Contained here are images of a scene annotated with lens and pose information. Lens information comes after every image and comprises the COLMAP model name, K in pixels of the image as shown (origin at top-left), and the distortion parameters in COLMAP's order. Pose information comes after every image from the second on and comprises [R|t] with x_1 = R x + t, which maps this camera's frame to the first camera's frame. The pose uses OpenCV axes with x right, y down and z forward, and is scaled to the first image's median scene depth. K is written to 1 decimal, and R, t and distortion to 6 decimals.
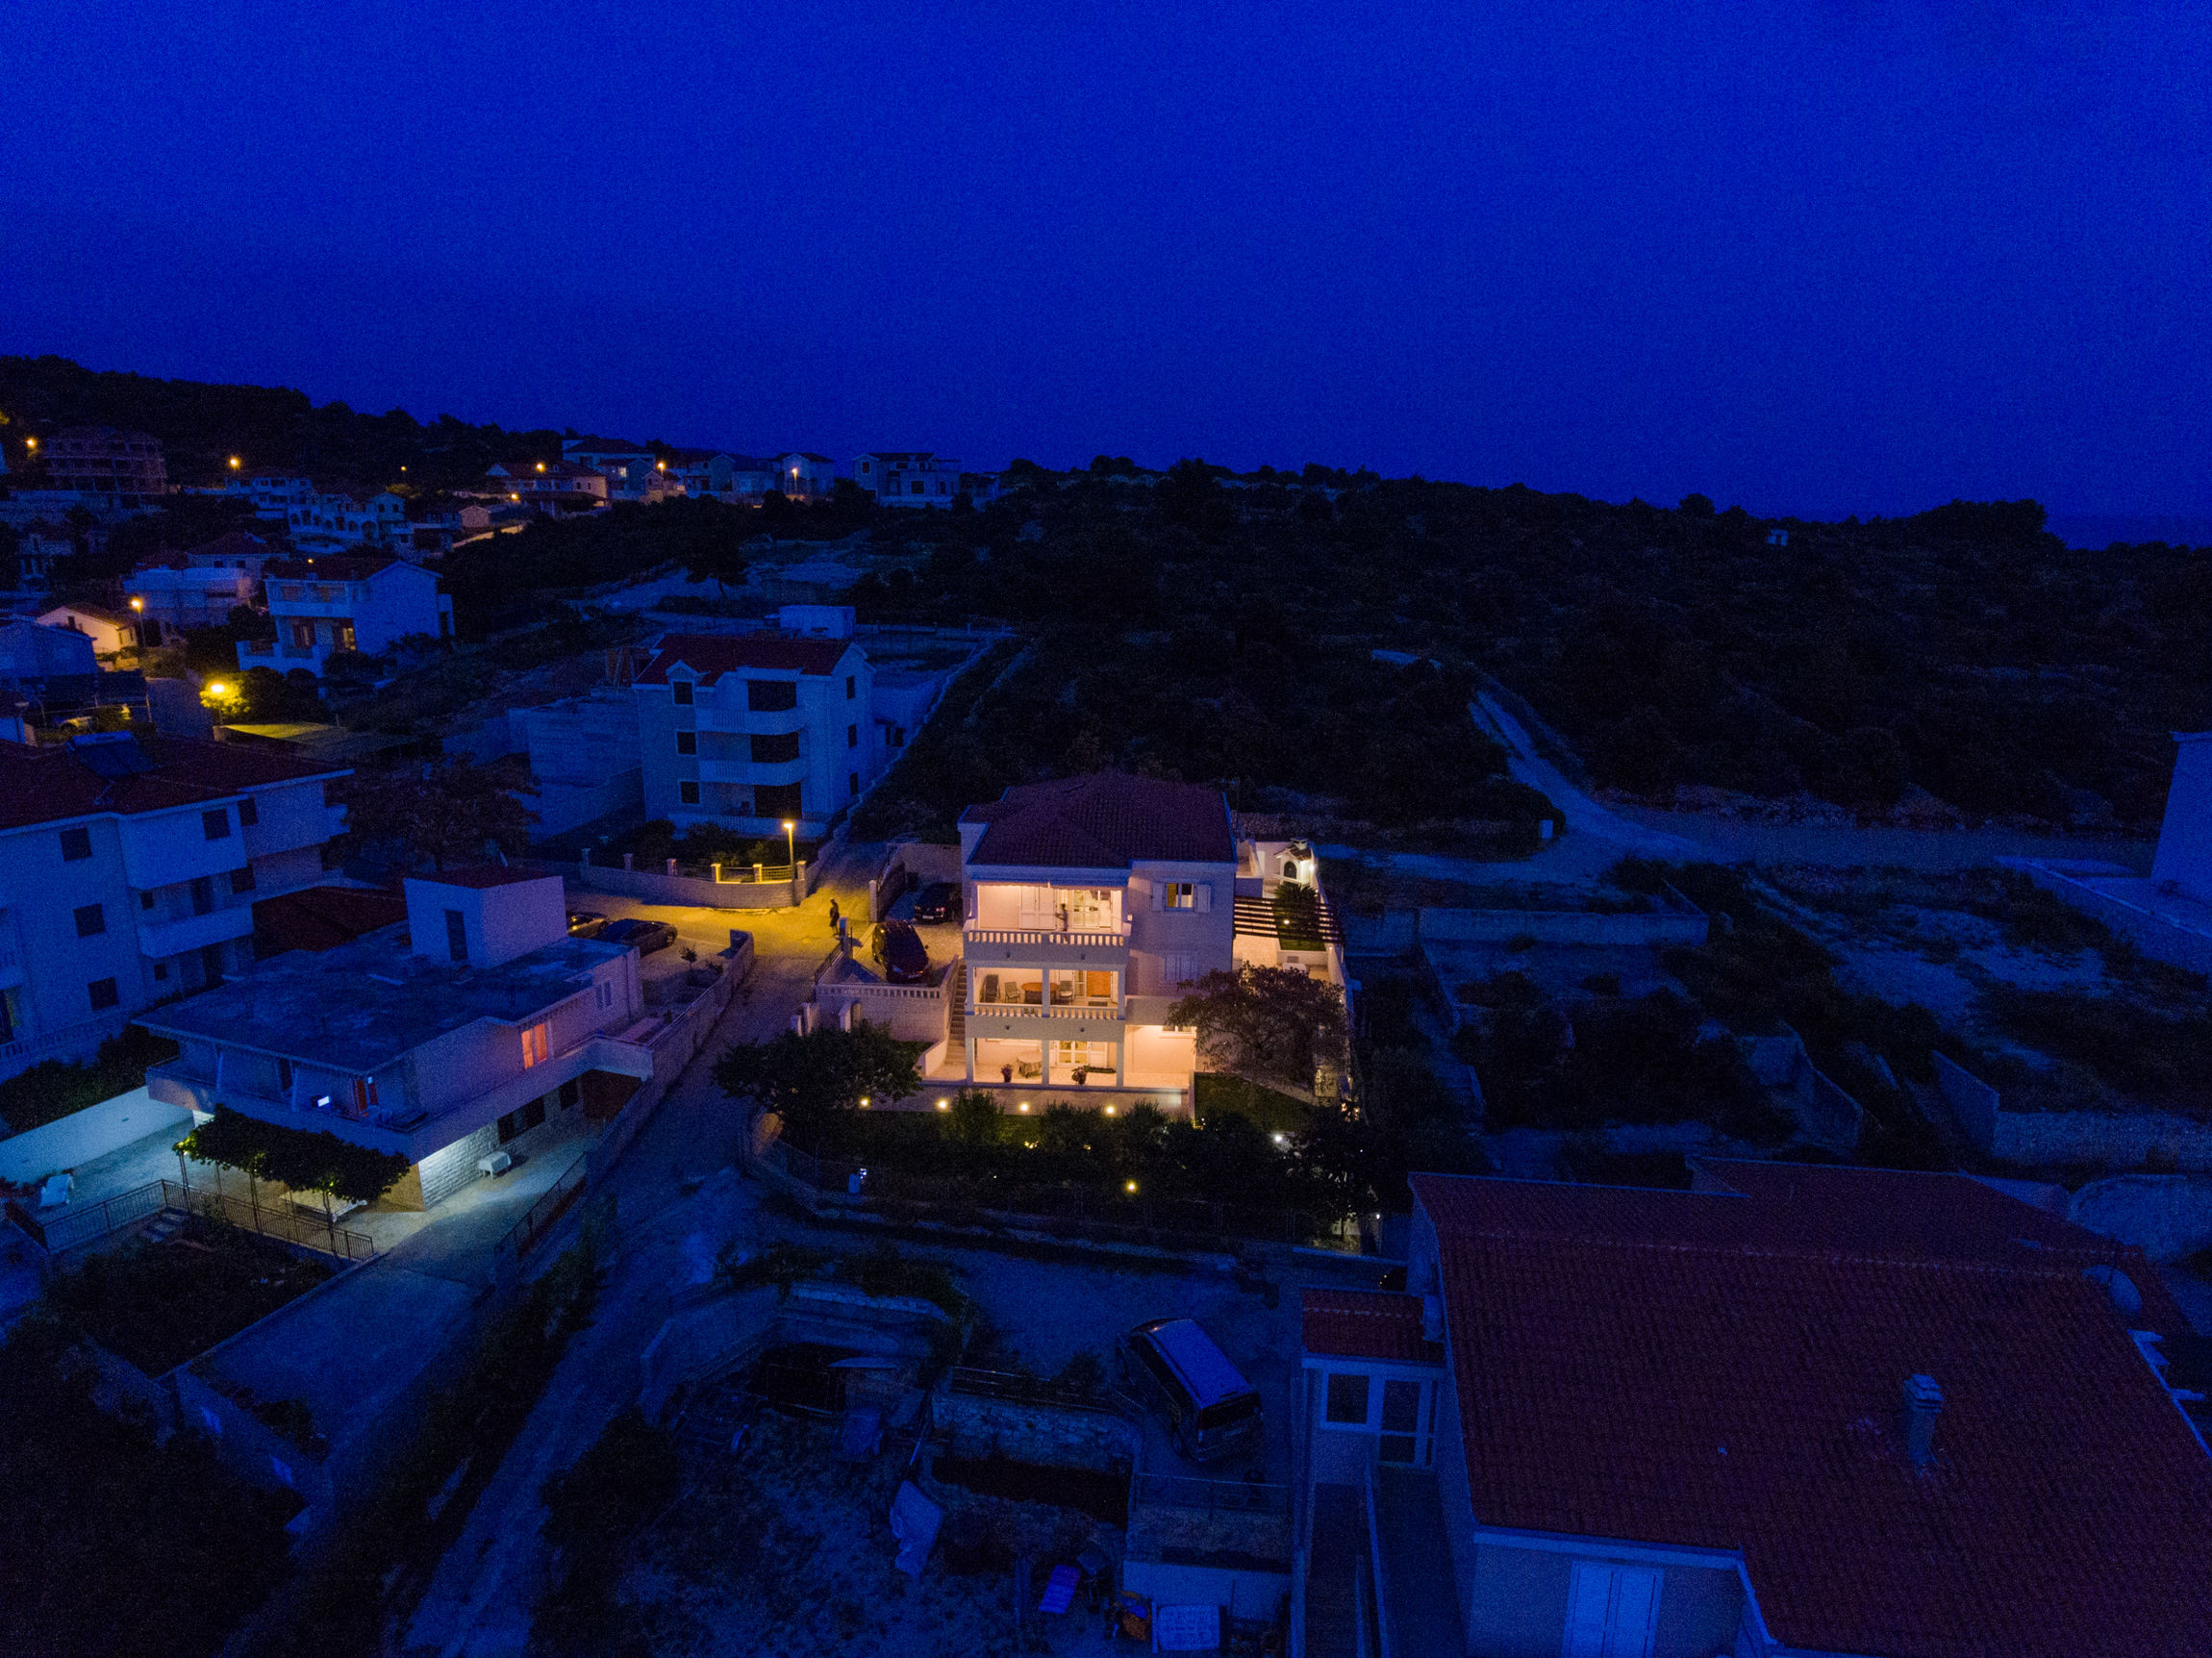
lens RADIAL K [[1253.5, 0, 1106.0], [0, 1253.5, 829.0], [0, 0, 1]] dist [-0.001339, -0.001719]
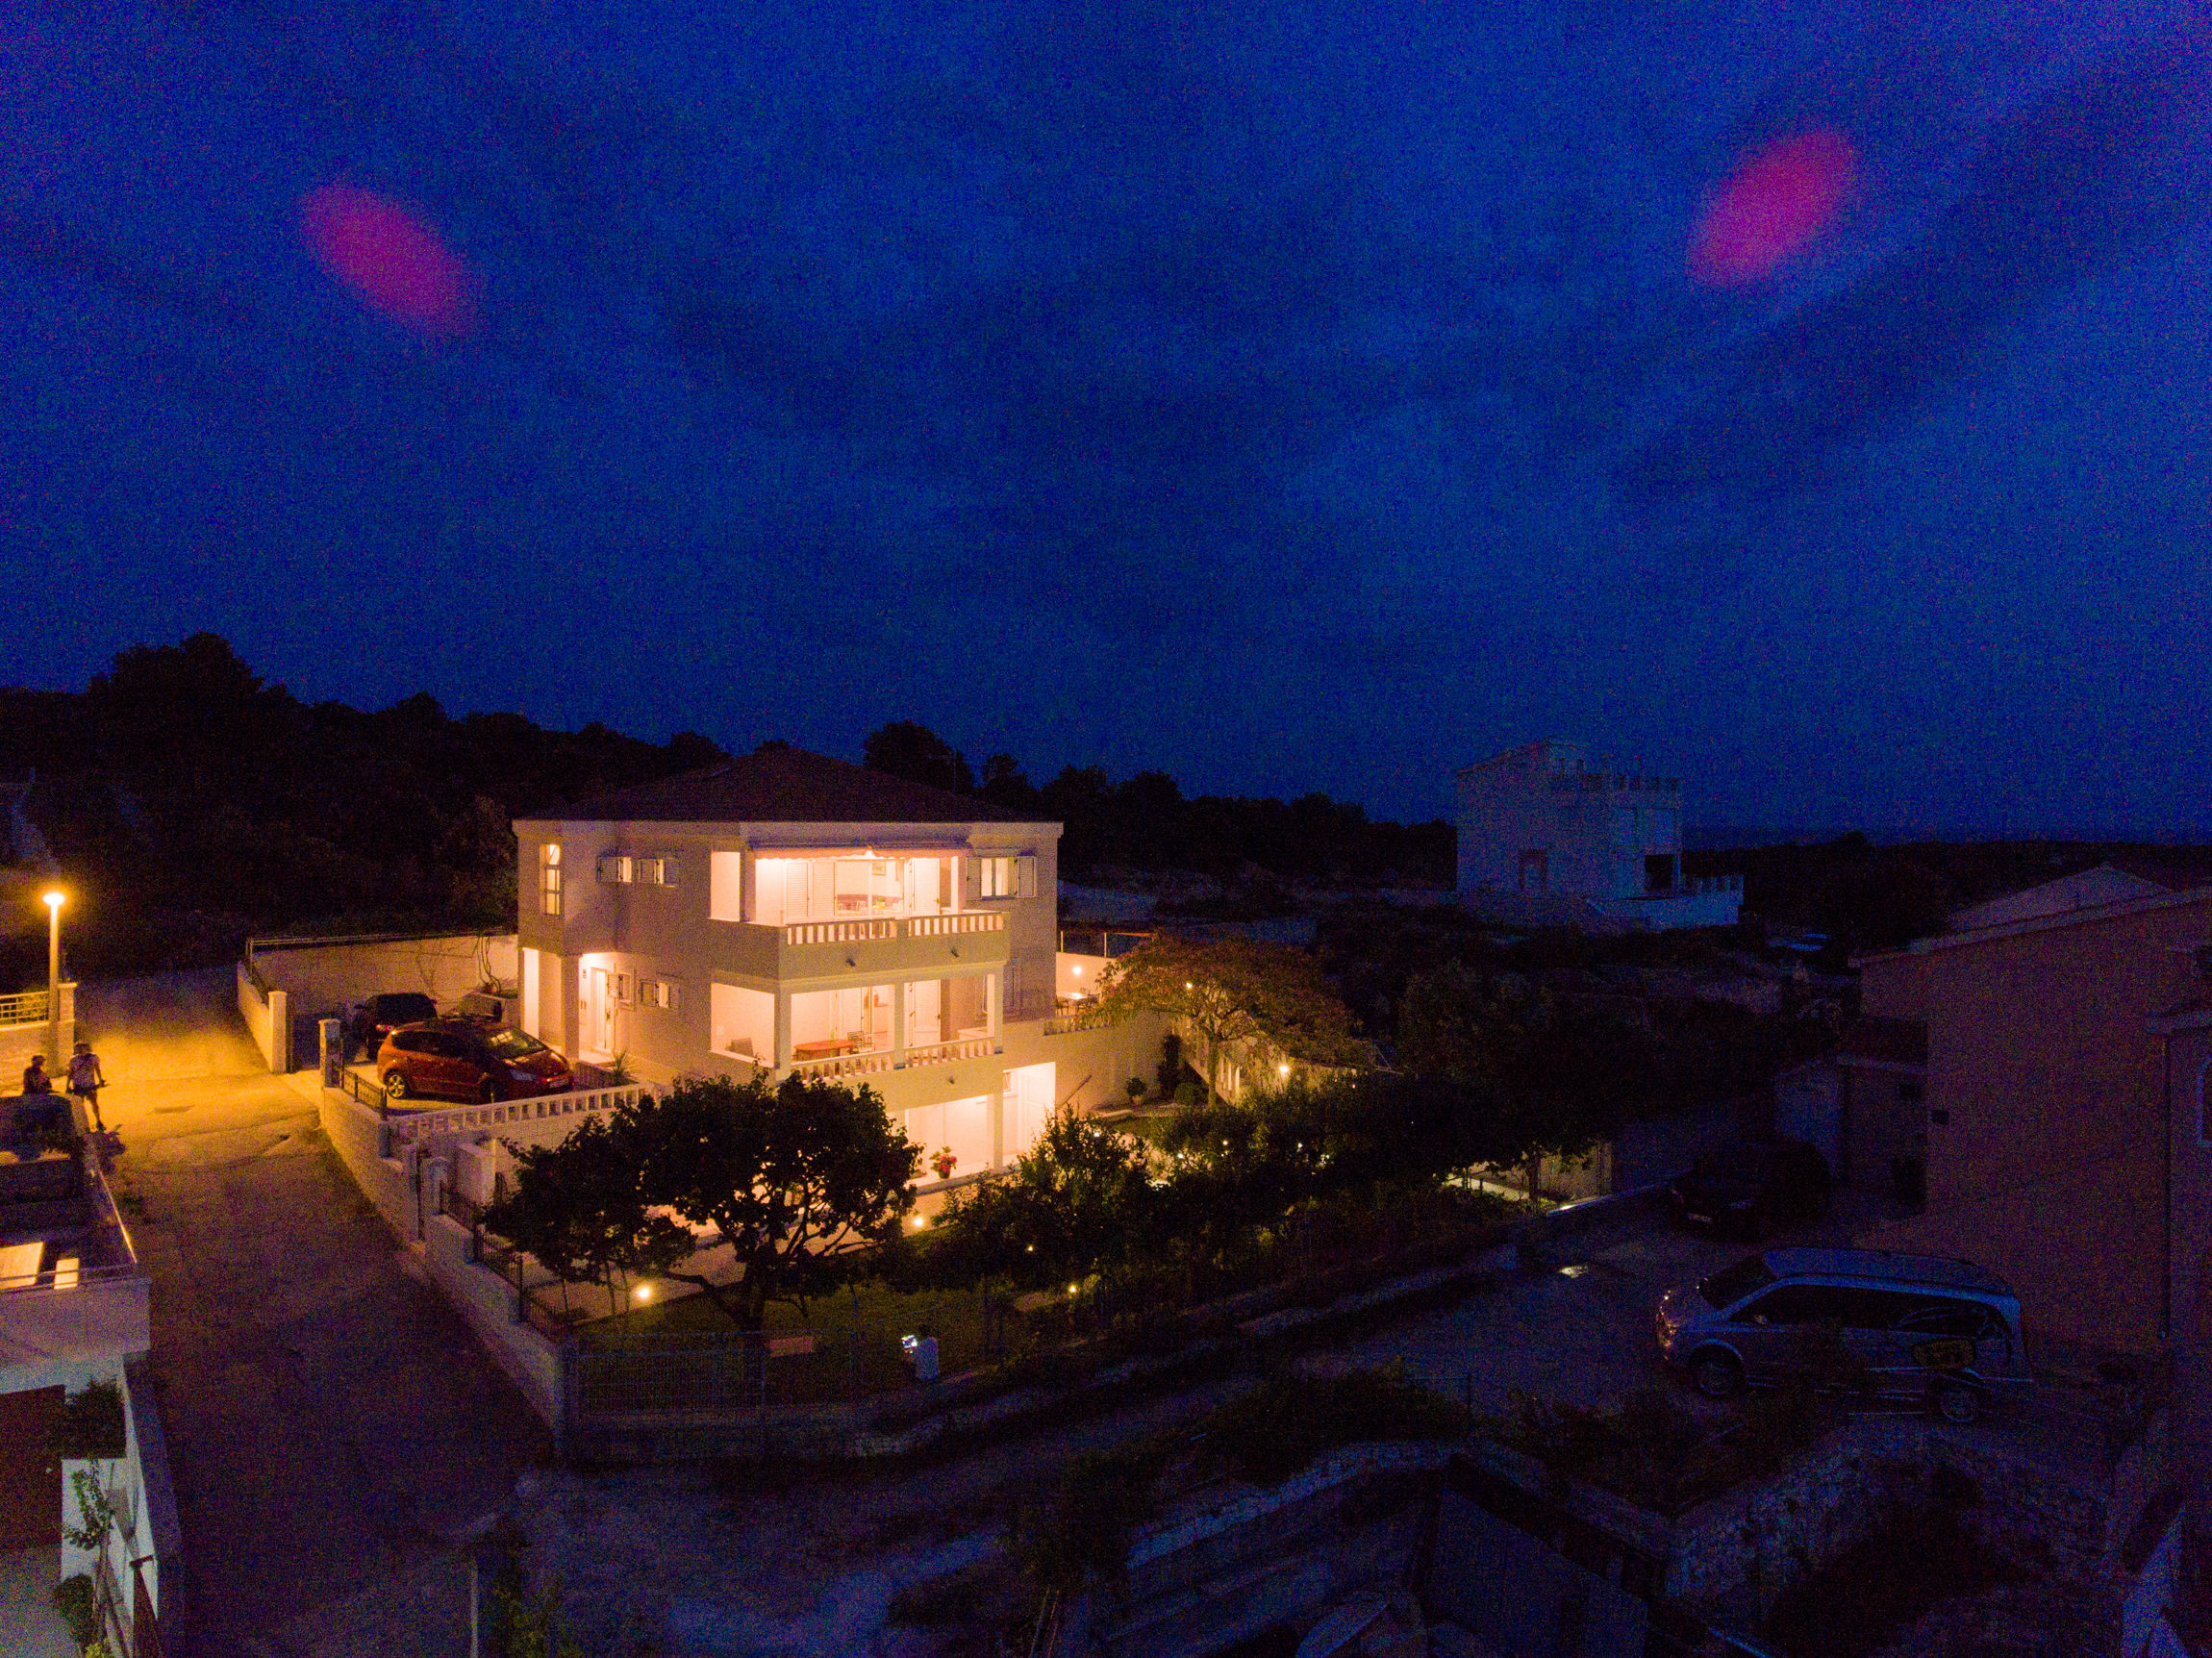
lens RADIAL K [[1284.3, 0, 1106.0], [0, 1284.3, 829.0], [0, 0, 1]] dist [0.000251, -0.000044]
pose [[0.685010, -0.007691, 0.728493, -0.394563], [0.171989, 0.973388, -0.151447, 0.139346], [-0.707942, 0.229036, 0.668103, 0.469517]]
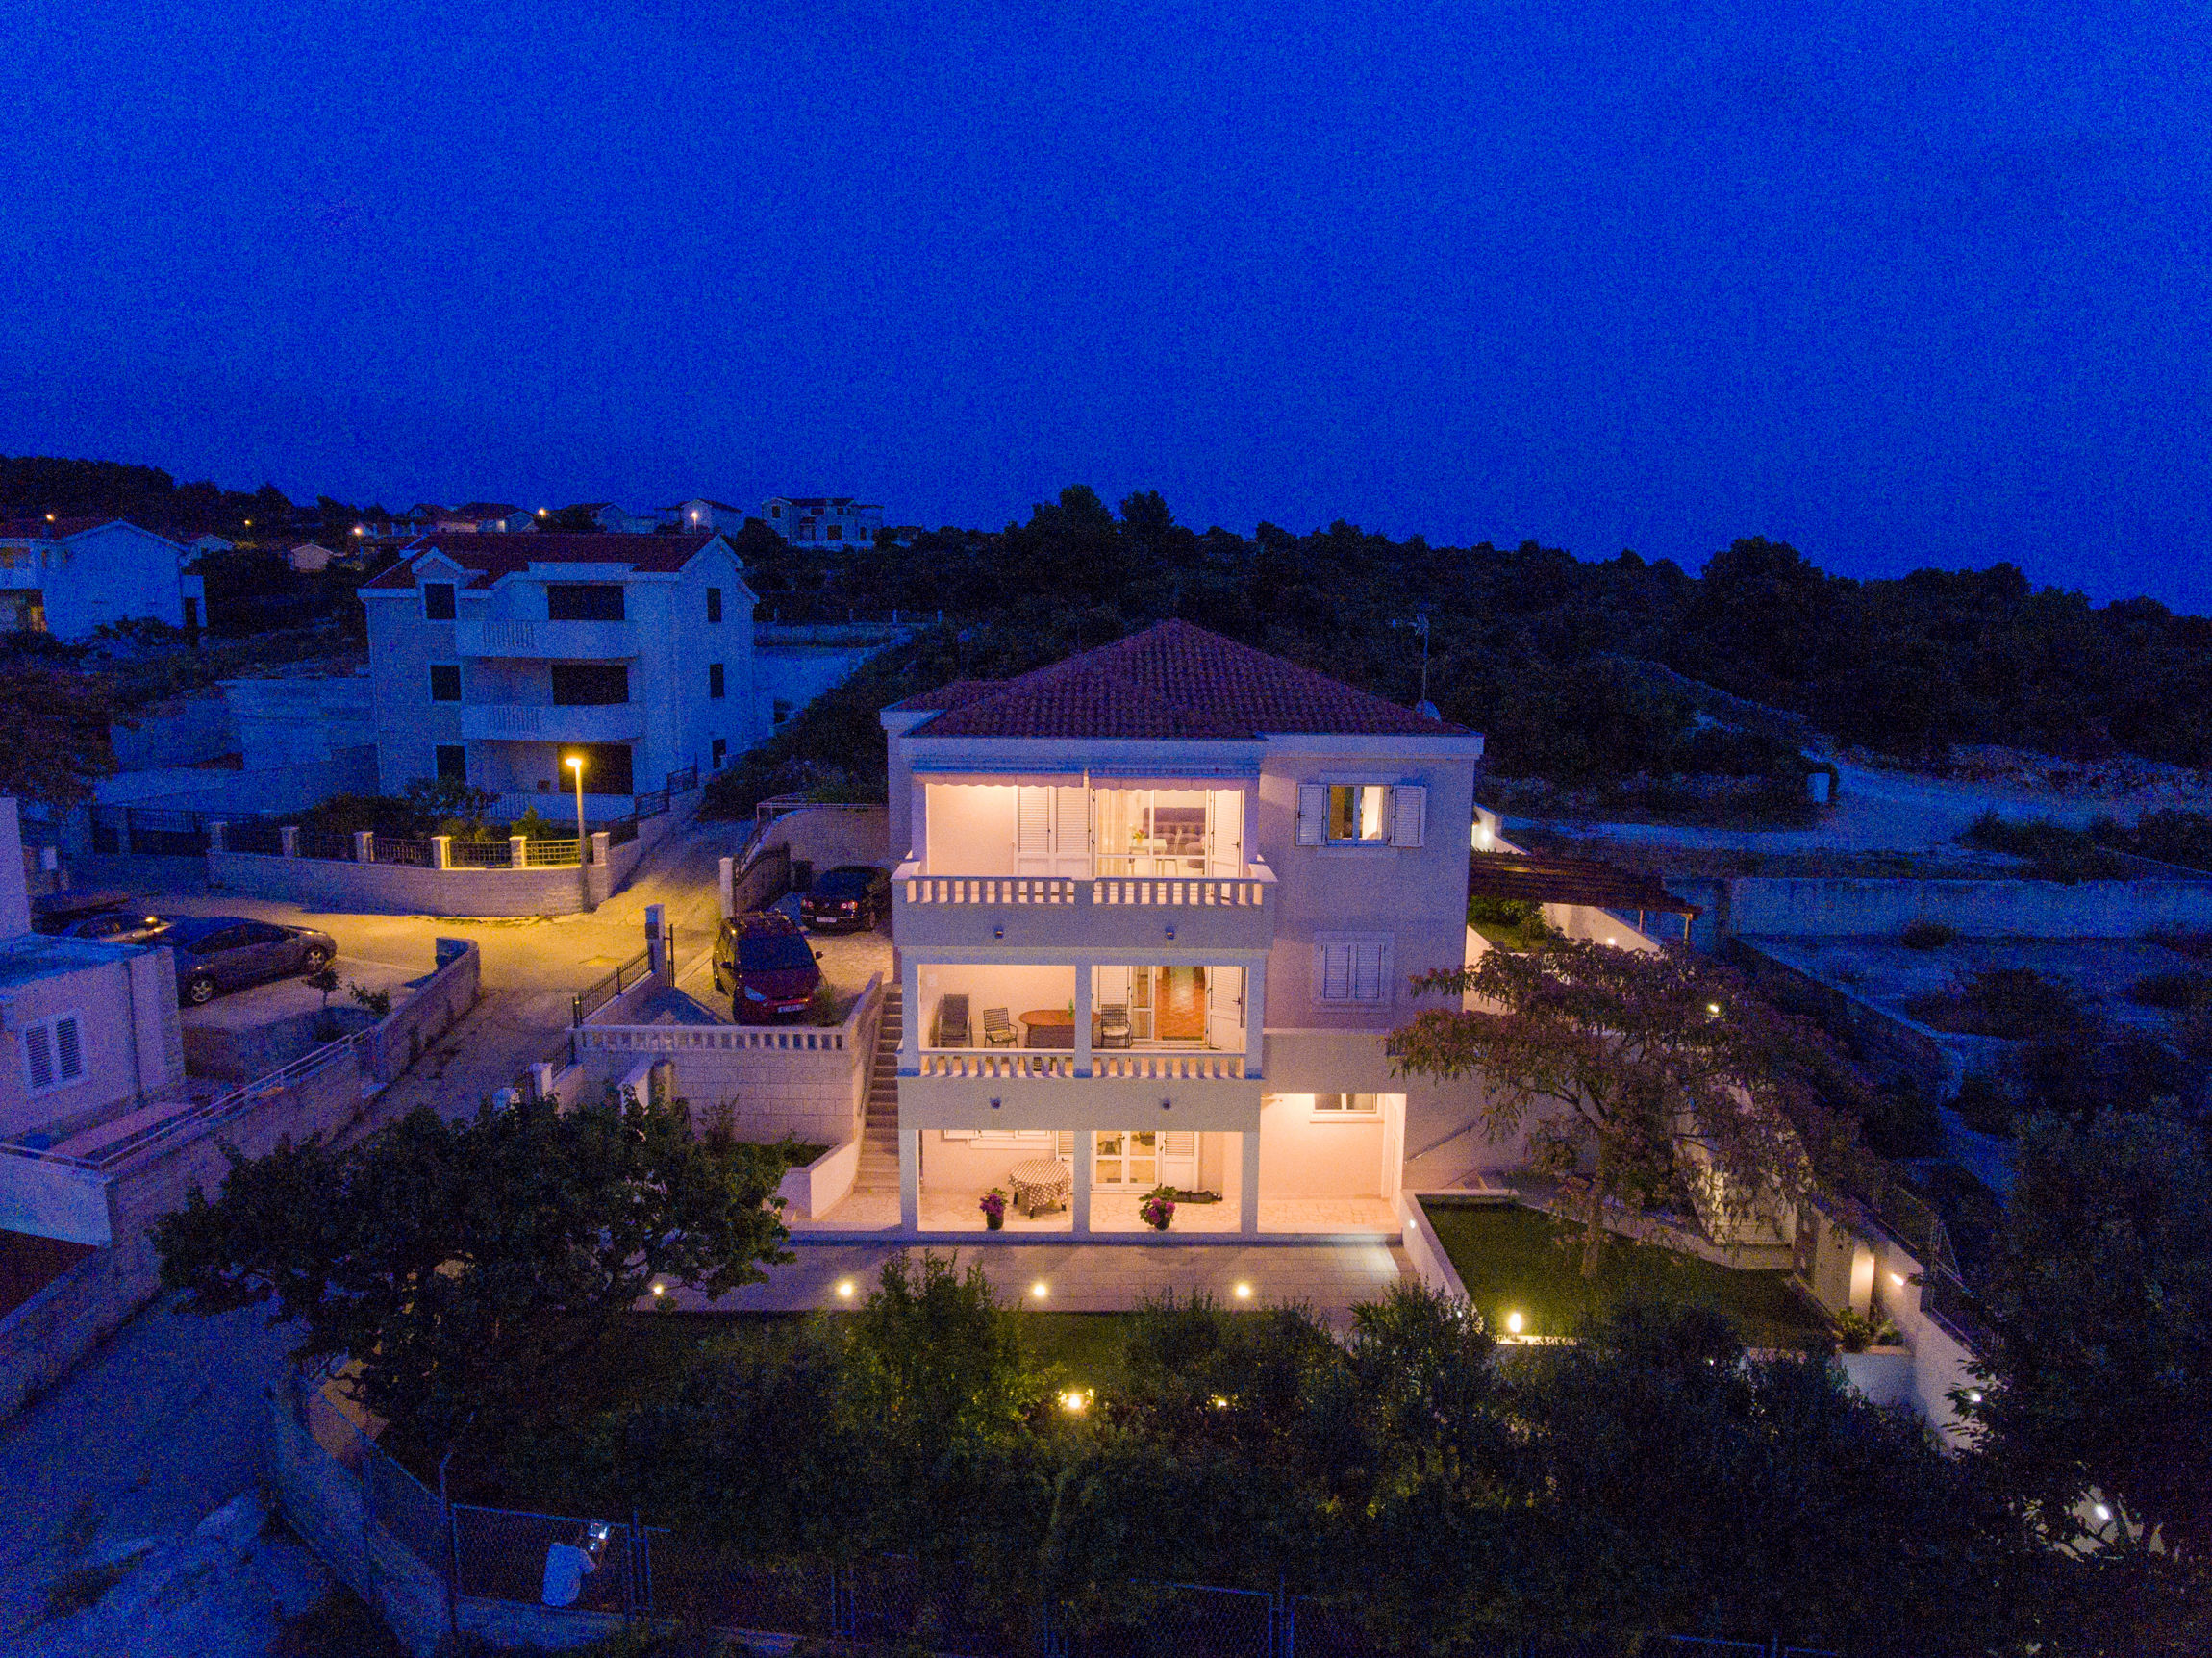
lens RADIAL K [[1253.5, 0, 1106.0], [0, 1253.5, 829.0], [0, 0, 1]] dist [-0.001339, -0.001719]
pose [[0.998058, -0.010259, 0.061444, -0.062267], [0.016020, 0.995443, -0.094007, 0.098569], [-0.060199, 0.094809, 0.993674, 0.519829]]
